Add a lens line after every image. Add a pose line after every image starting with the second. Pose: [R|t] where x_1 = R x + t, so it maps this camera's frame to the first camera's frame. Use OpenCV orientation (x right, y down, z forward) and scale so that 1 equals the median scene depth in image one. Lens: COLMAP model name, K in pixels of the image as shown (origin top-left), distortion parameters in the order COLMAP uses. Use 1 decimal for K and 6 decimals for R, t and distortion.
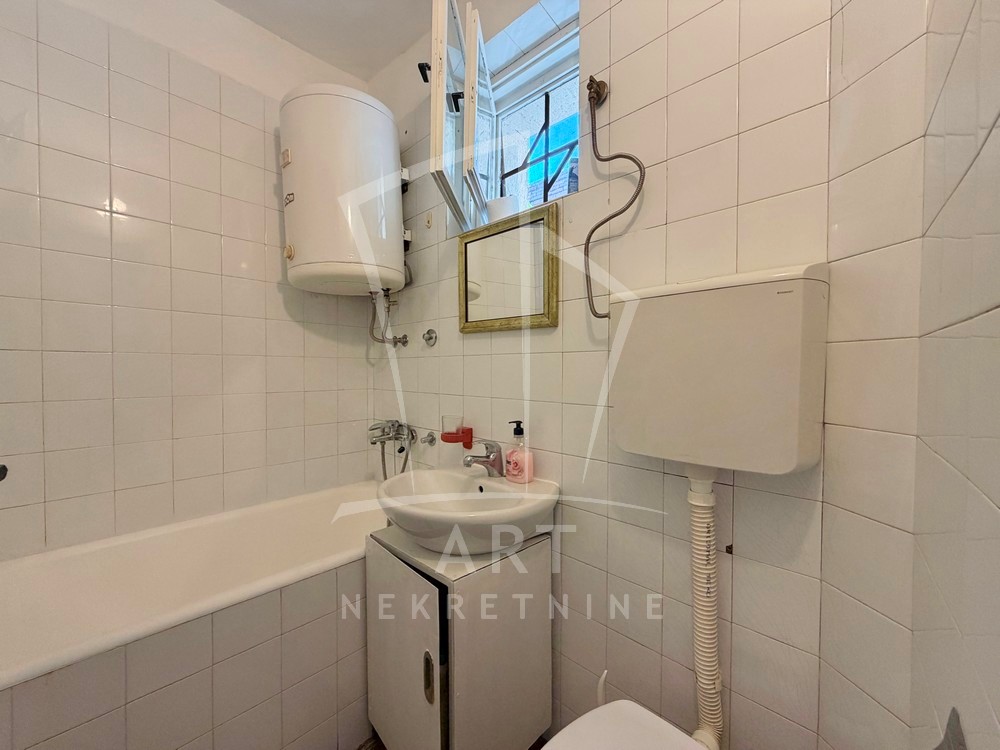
lens RADIAL K [[399.8, 0, 496.4], [0, 399.8, 375.2], [0, 0, 1]] dist [0.000374, -0.000189]
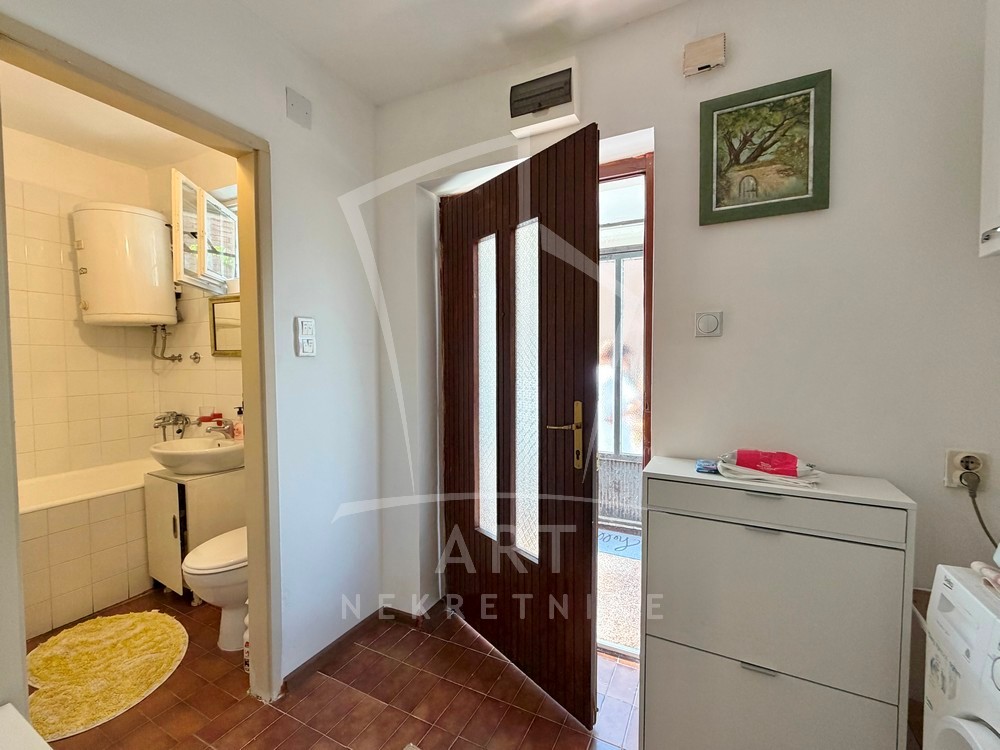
lens RADIAL K [[428.4, 0, 490.5], [0, 428.4, 380.9], [0, 0, 1]] dist [-0.001292, -0.000351]
pose [[0.956980, -0.016423, 0.289688, 0.444524], [0.008874, 0.999586, 0.027353, -0.037694], [-0.290017, -0.023606, 0.956730, -0.924080]]
